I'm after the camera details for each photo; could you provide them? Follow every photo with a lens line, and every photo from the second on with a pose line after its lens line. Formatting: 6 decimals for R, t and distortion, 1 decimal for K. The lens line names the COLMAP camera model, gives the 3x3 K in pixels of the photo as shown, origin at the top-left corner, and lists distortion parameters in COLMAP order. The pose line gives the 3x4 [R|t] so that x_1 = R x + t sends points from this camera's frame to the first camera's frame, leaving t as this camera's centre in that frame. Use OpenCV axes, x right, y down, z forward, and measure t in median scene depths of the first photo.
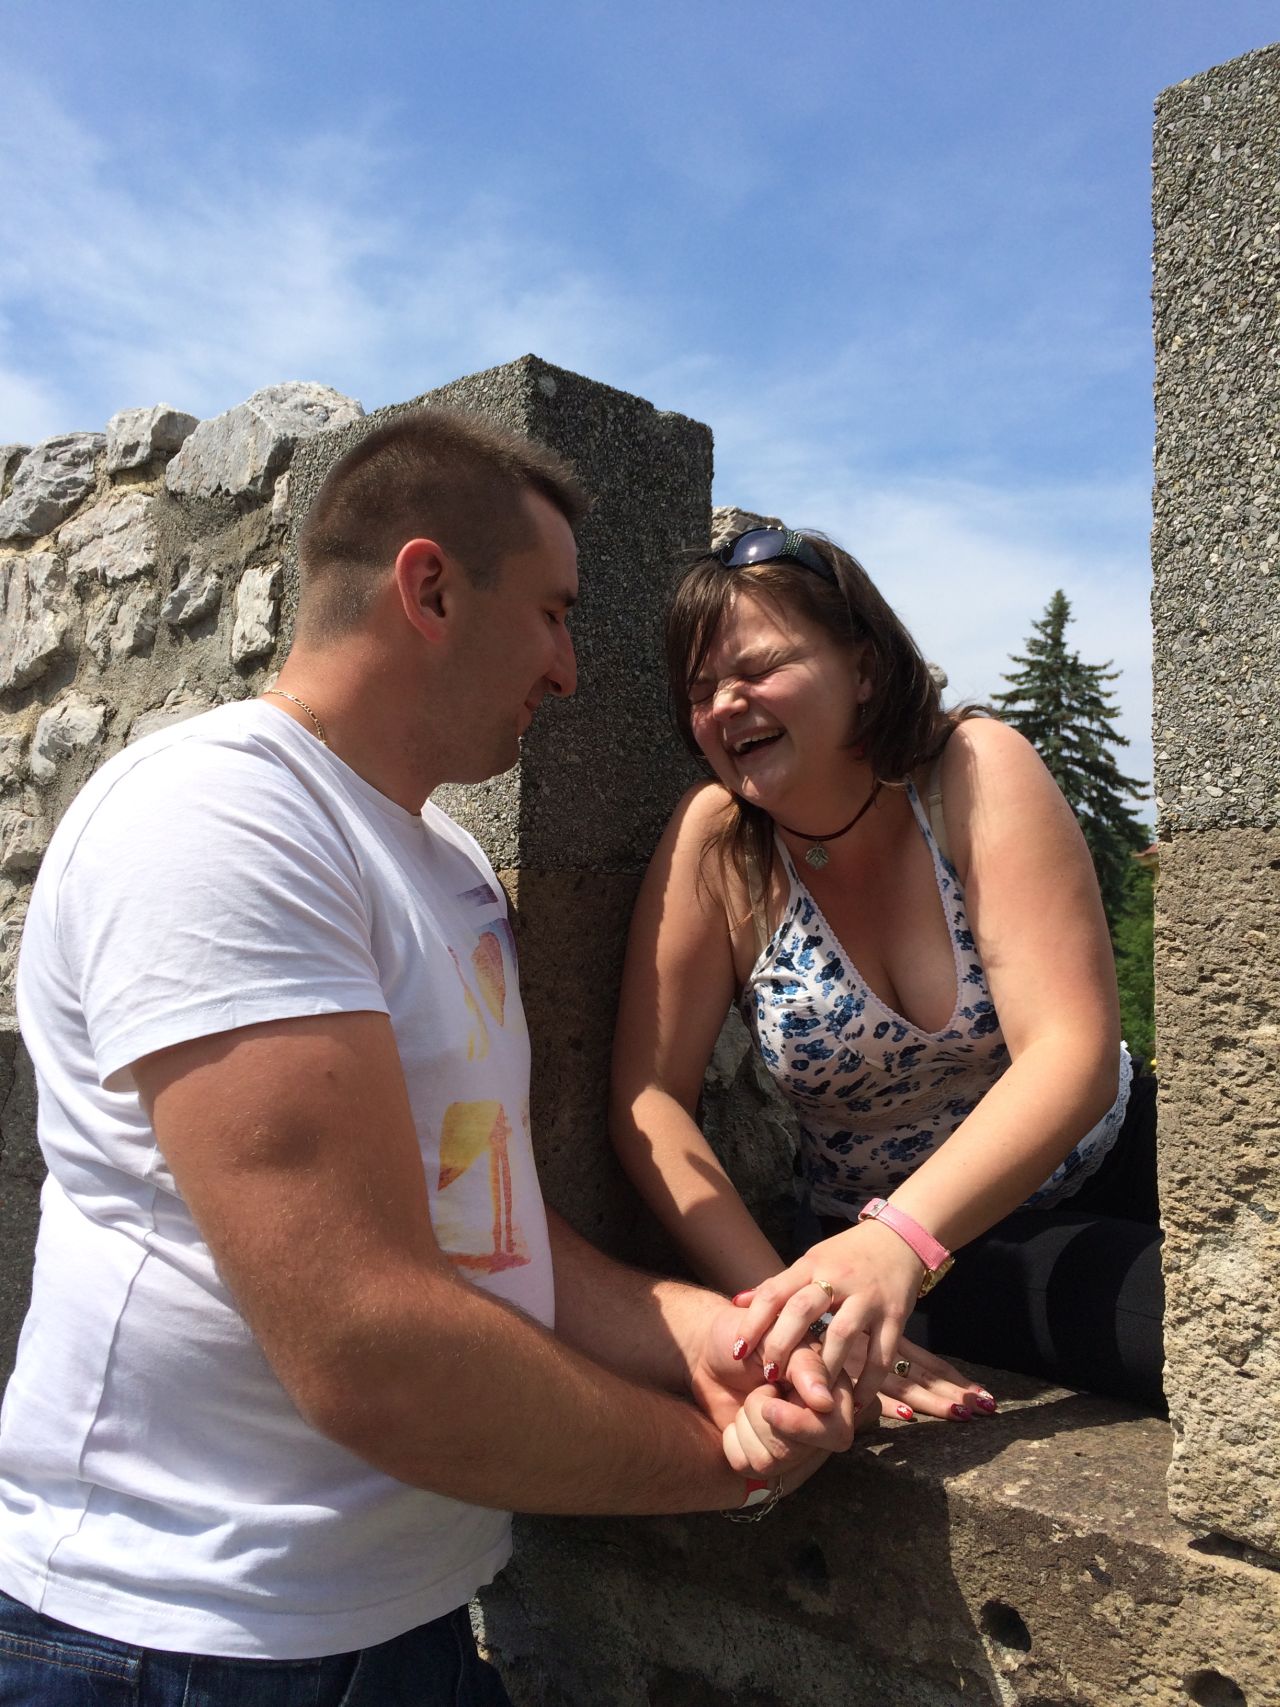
lens RADIAL K [[1418.3, 0, 646.0], [0, 1418.3, 824.8], [0, 0, 1]] dist [0.109995, -0.137954]
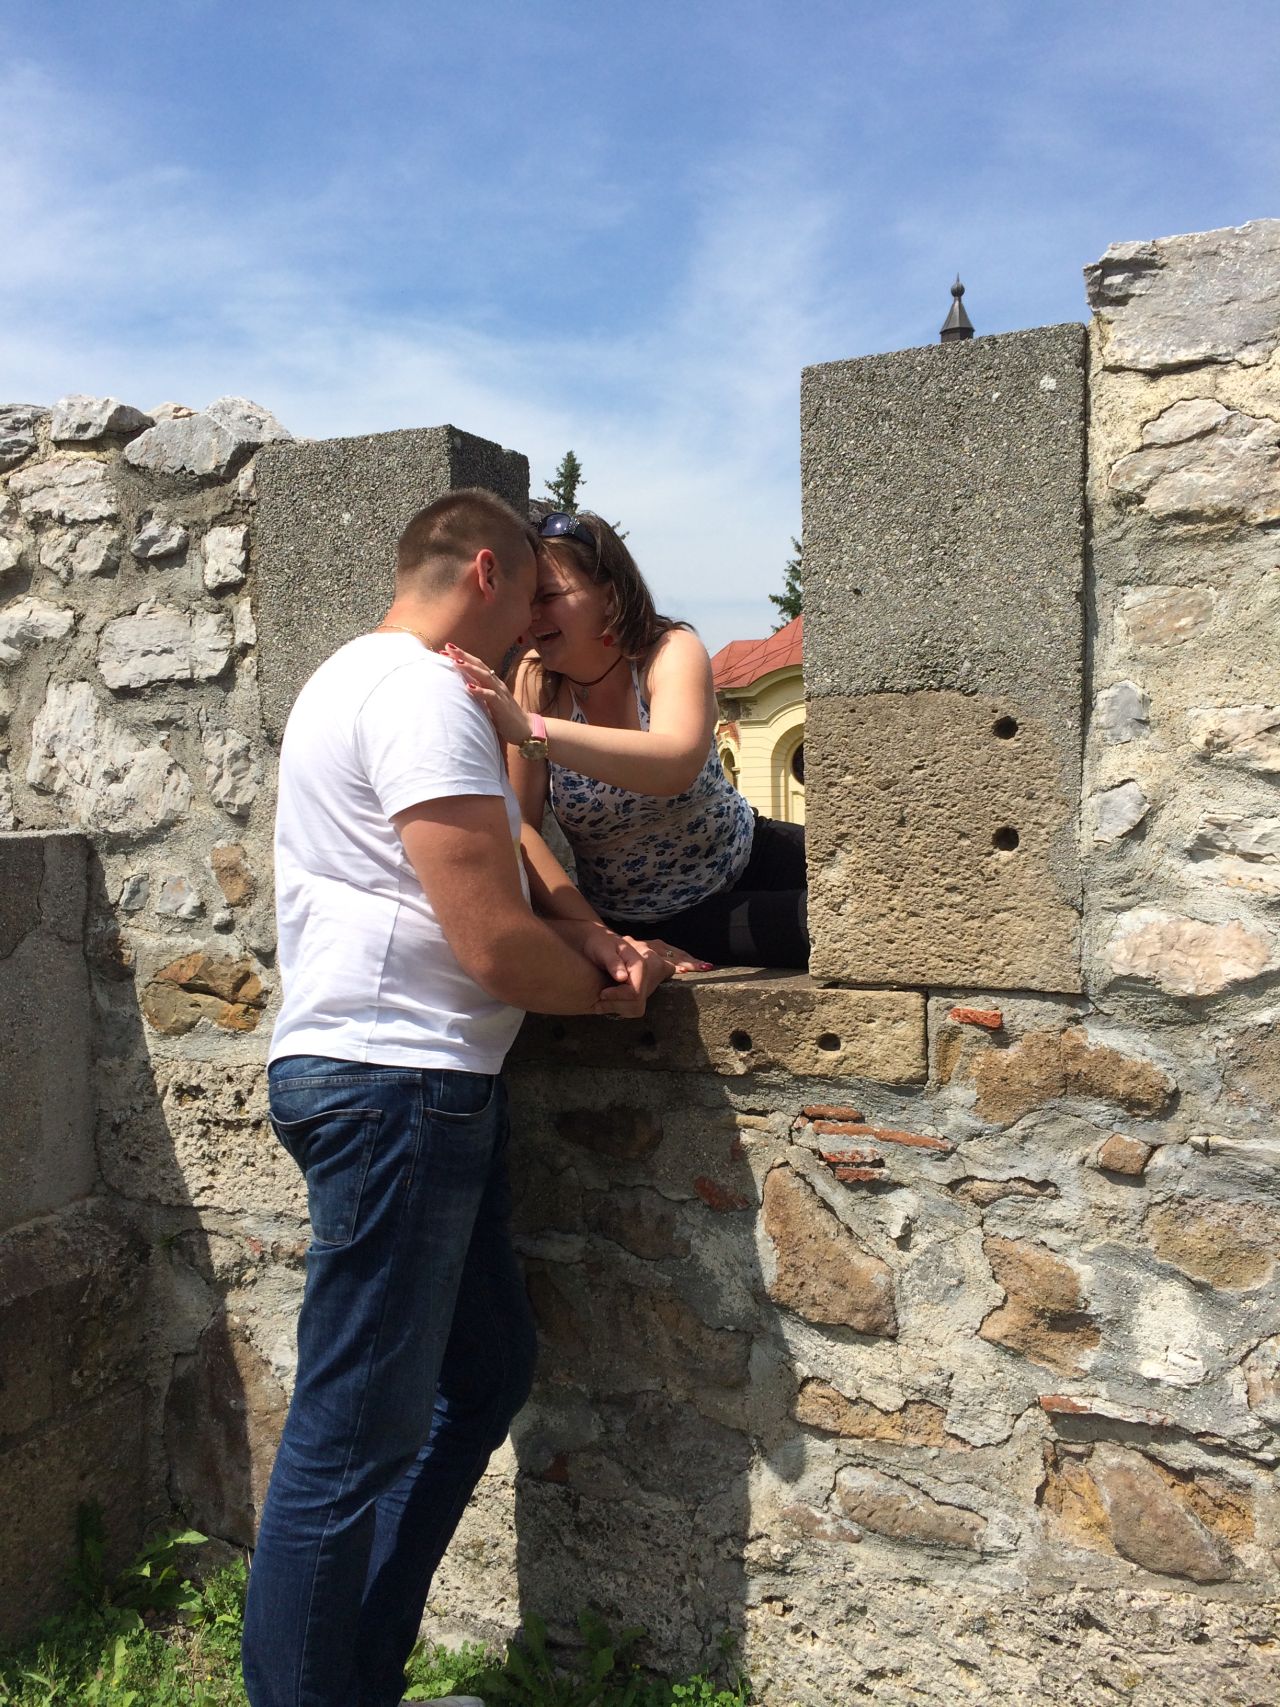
lens RADIAL K [[1418.3, 0, 646.0], [0, 1418.3, 824.8], [0, 0, 1]] dist [0.109995, -0.137954]
pose [[0.931048, -0.061358, 0.359700, -0.413432], [0.016082, 0.991703, 0.127540, -0.050324], [-0.364541, -0.112961, 0.924310, -0.606829]]
